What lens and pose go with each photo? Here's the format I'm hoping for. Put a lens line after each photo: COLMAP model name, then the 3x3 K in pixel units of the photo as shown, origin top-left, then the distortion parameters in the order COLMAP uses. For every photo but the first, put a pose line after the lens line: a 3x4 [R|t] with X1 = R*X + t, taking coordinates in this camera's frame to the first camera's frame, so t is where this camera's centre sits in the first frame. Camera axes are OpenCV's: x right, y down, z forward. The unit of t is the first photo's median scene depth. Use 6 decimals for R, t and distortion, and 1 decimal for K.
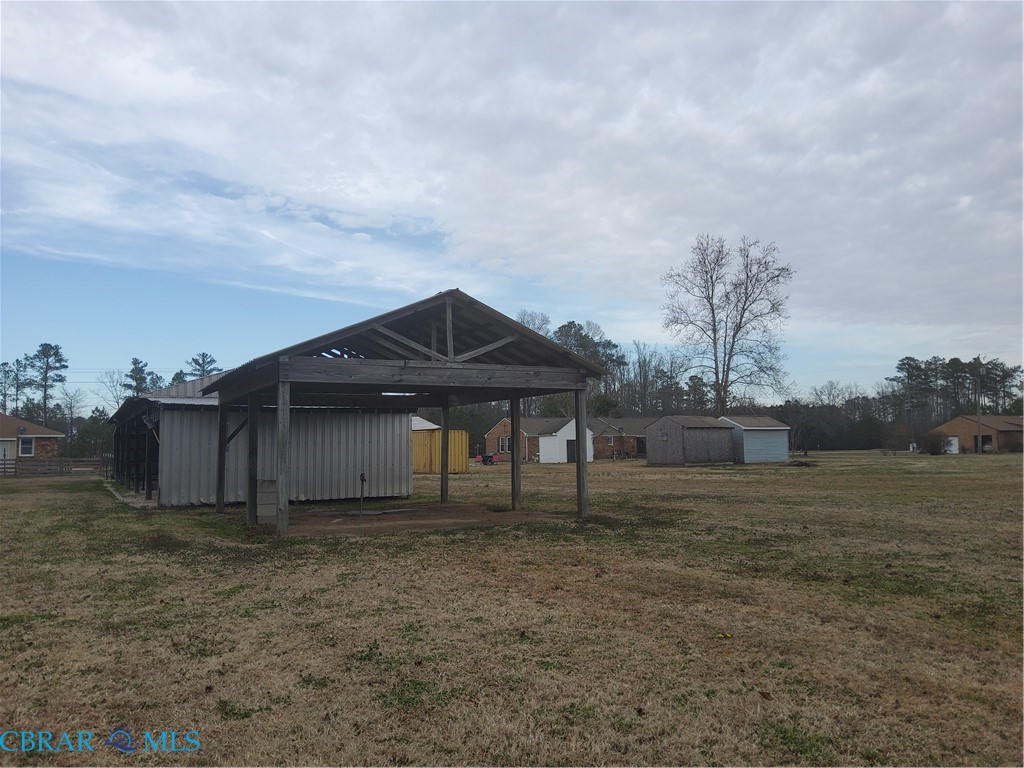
lens RADIAL K [[783.1, 0, 509.9], [0, 783.1, 382.2], [0, 0, 1]] dist [0.055174, -0.068989]
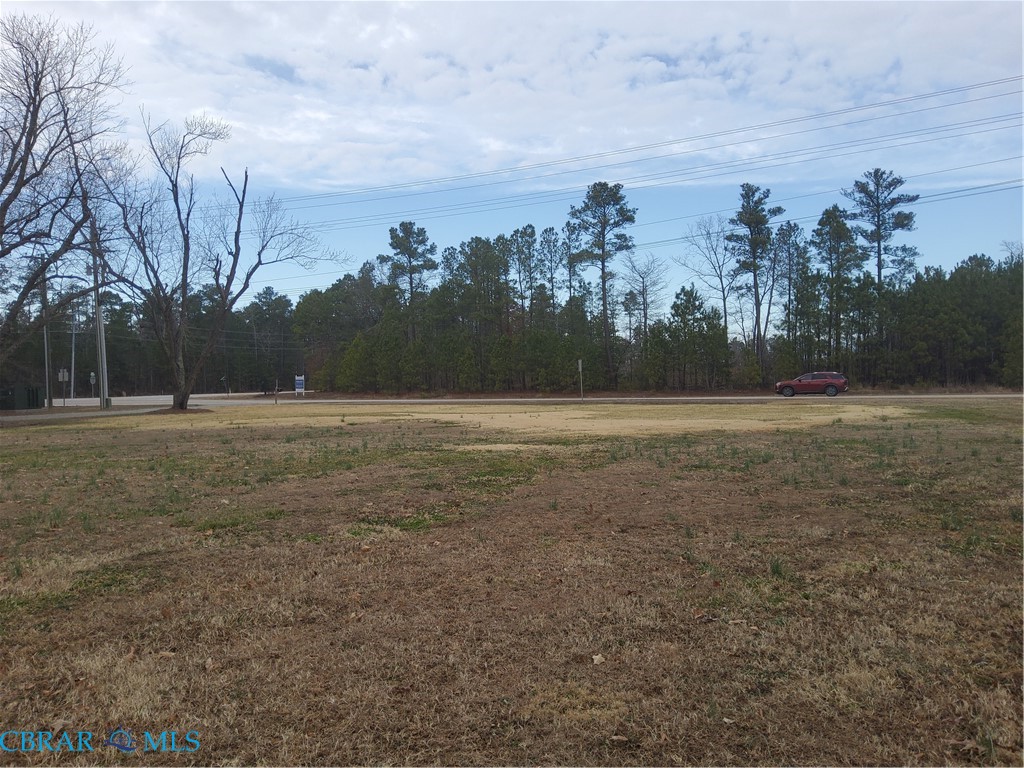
lens RADIAL K [[783.1, 0, 509.5], [0, 783.1, 383.5], [0, 0, 1]] dist [0.055174, -0.068989]
pose [[0.723299, -0.000365, -0.690535, -0.237677], [0.076373, 0.993907, 0.079472, 0.044837], [0.686298, -0.110220, 0.718920, 0.524520]]
